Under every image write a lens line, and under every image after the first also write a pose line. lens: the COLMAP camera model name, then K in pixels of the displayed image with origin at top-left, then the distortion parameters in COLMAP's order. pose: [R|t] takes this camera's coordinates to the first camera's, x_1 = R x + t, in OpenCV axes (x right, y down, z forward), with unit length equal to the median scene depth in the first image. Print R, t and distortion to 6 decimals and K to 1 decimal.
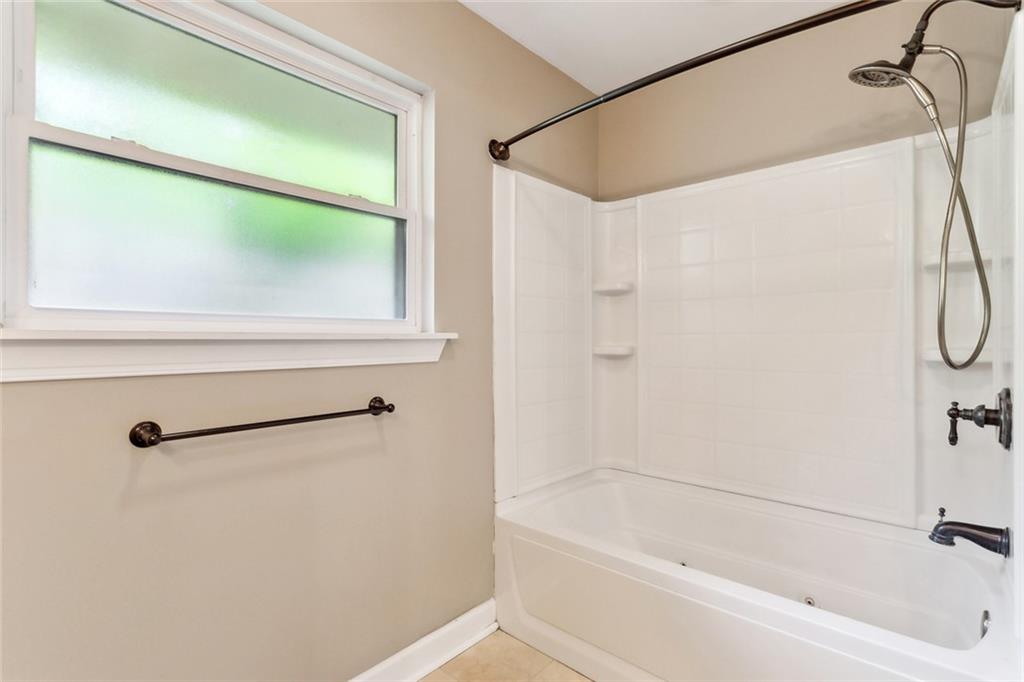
lens RADIAL K [[495.5, 0, 514.0], [0, 495.5, 346.4], [0, 0, 1]] dist [0.000613, 0.000270]
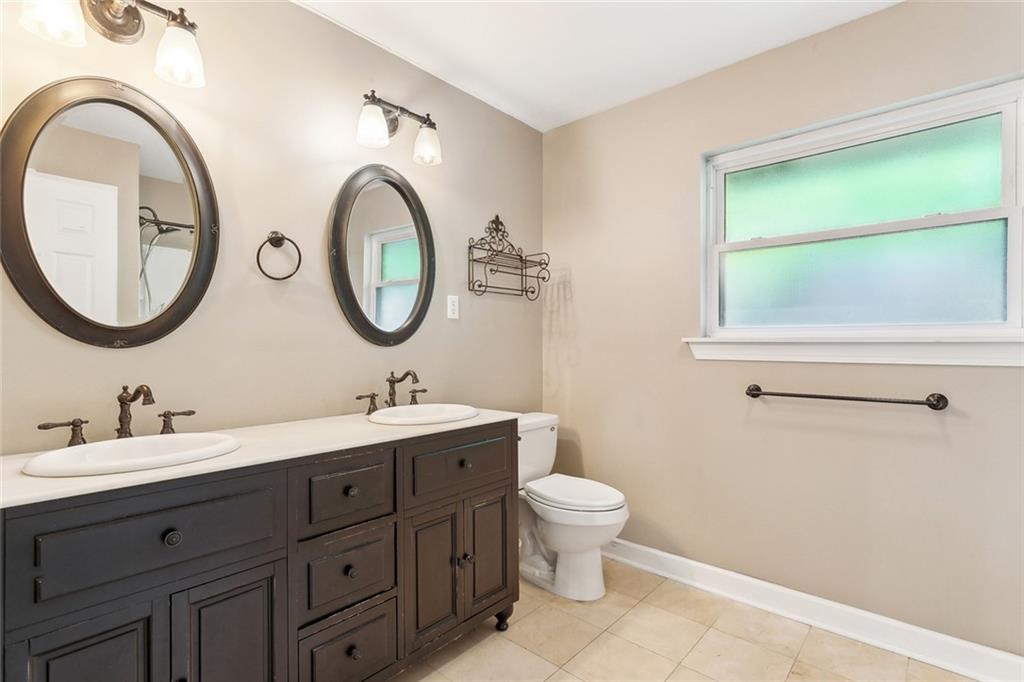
lens RADIAL K [[495.5, 0, 514.0], [0, 495.5, 346.4], [0, 0, 1]] dist [0.000613, 0.000270]
pose [[-0.006668, 0.007425, -0.999950, 1.062072], [-0.013969, 0.999874, 0.007518, 0.001710], [0.999880, 0.014018, -0.006564, 0.064041]]
